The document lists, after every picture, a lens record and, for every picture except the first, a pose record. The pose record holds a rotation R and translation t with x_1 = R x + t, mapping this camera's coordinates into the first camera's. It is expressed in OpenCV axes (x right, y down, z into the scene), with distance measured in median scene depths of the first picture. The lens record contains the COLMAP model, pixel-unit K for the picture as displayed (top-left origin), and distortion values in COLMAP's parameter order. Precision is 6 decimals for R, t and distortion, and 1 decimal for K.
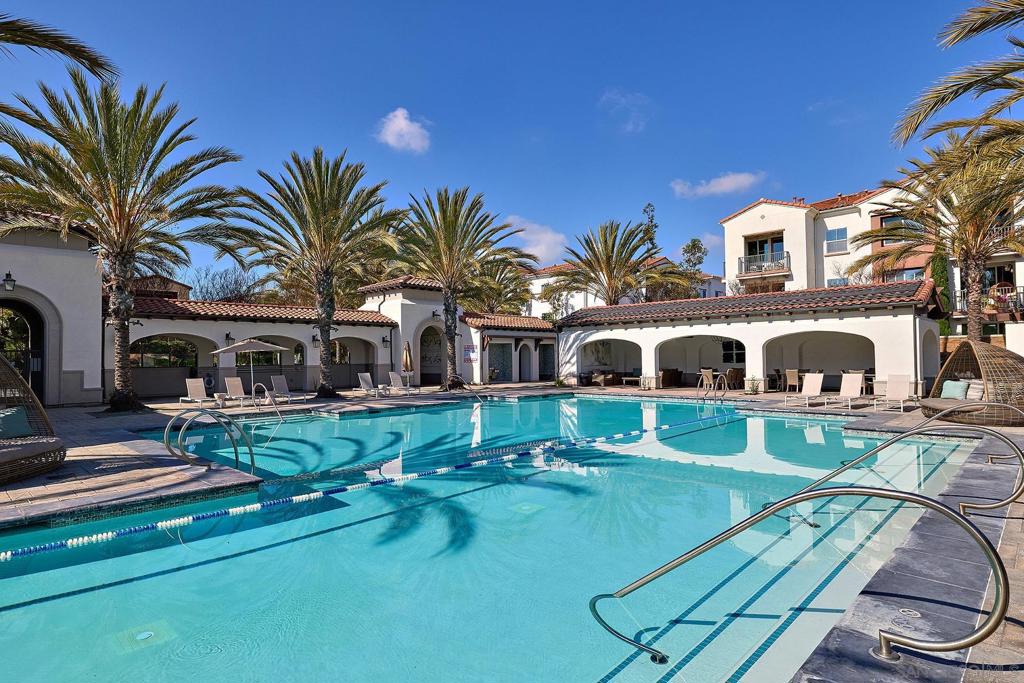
lens RADIAL K [[577.2, 0, 502.3], [0, 577.2, 347.9], [0, 0, 1]] dist [0.036909, 0.002156]
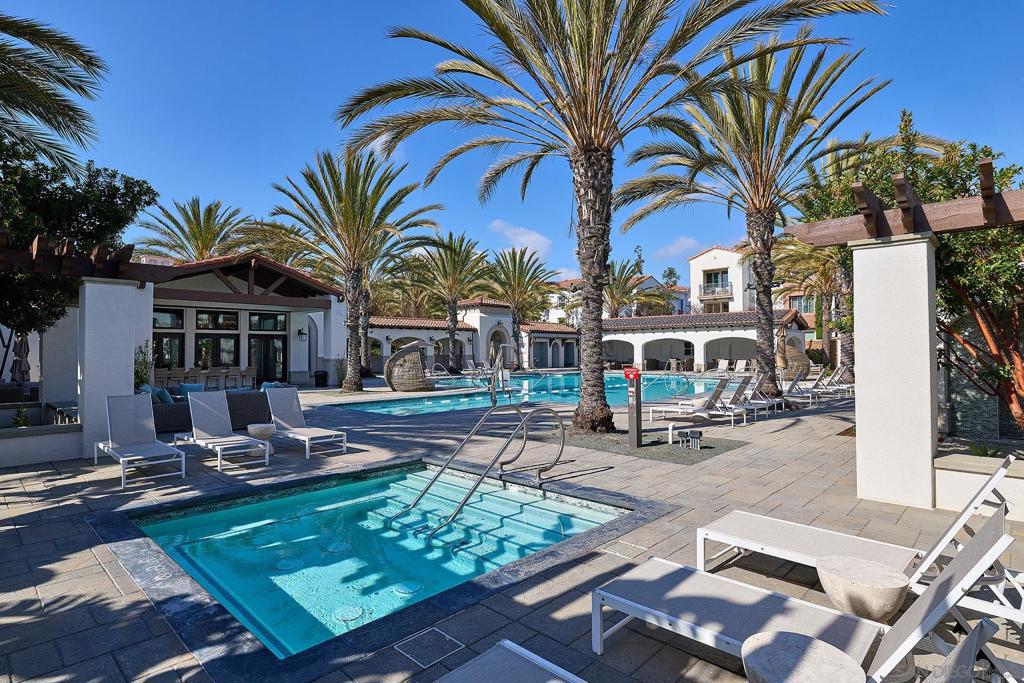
lens RADIAL K [[497.4, 0, 507.0], [0, 497.4, 351.8], [0, 0, 1]] dist [-0.004284, -0.000189]
pose [[0.999942, 0.006124, -0.008881, -0.102103], [-0.005977, 0.999847, 0.016459, -0.003854], [0.008981, -0.016405, 0.999825, -0.396508]]
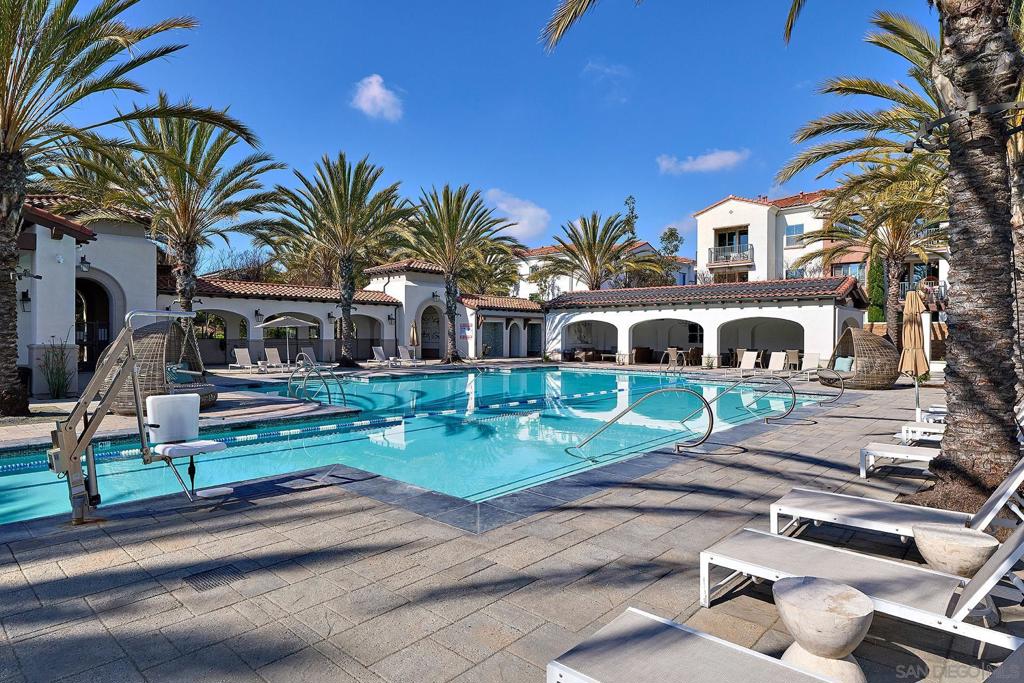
lens RADIAL K [[577.2, 0, 506.6], [0, 577.2, 340.0], [0, 0, 1]] dist [0.036909, 0.002156]
pose [[0.999308, 0.015738, 0.033706, -0.018364], [-0.016552, 0.999575, 0.024017, -0.001428], [-0.033313, -0.024558, 0.999143, -0.139128]]
